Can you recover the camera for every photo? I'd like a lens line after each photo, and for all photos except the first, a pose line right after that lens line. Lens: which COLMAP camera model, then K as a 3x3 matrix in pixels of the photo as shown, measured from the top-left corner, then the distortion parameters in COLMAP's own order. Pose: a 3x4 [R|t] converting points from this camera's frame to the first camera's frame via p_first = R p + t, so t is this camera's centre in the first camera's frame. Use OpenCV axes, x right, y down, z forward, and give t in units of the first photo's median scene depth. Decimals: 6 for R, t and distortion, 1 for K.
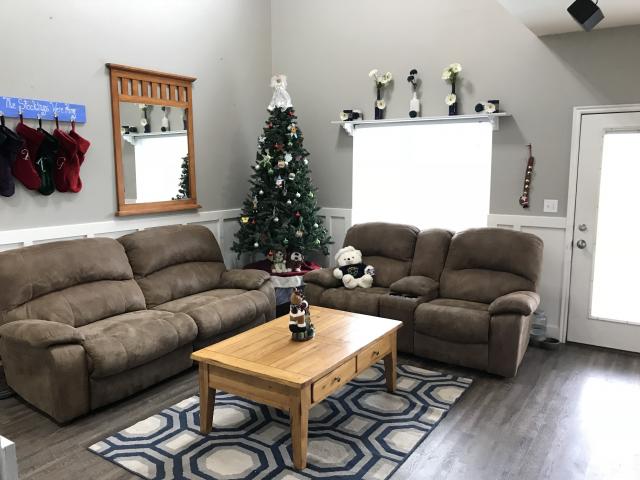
lens RADIAL K [[525.1, 0, 315.9], [0, 525.1, 239.1], [0, 0, 1]] dist [0.046611, -0.056833]
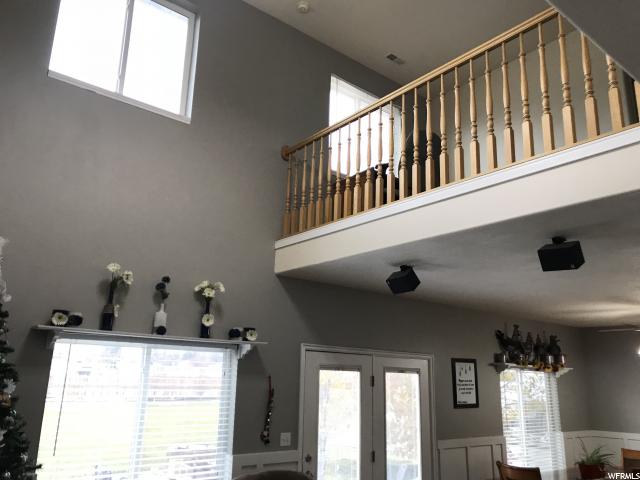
lens RADIAL K [[525.1, 0, 318.3], [0, 525.1, 243.8], [0, 0, 1]] dist [0.046611, -0.056833]
pose [[0.300010, 0.249007, 0.920864, -0.561567], [0.108953, 0.950069, -0.292401, -0.116727], [-0.947694, 0.188054, 0.257900, 0.618945]]
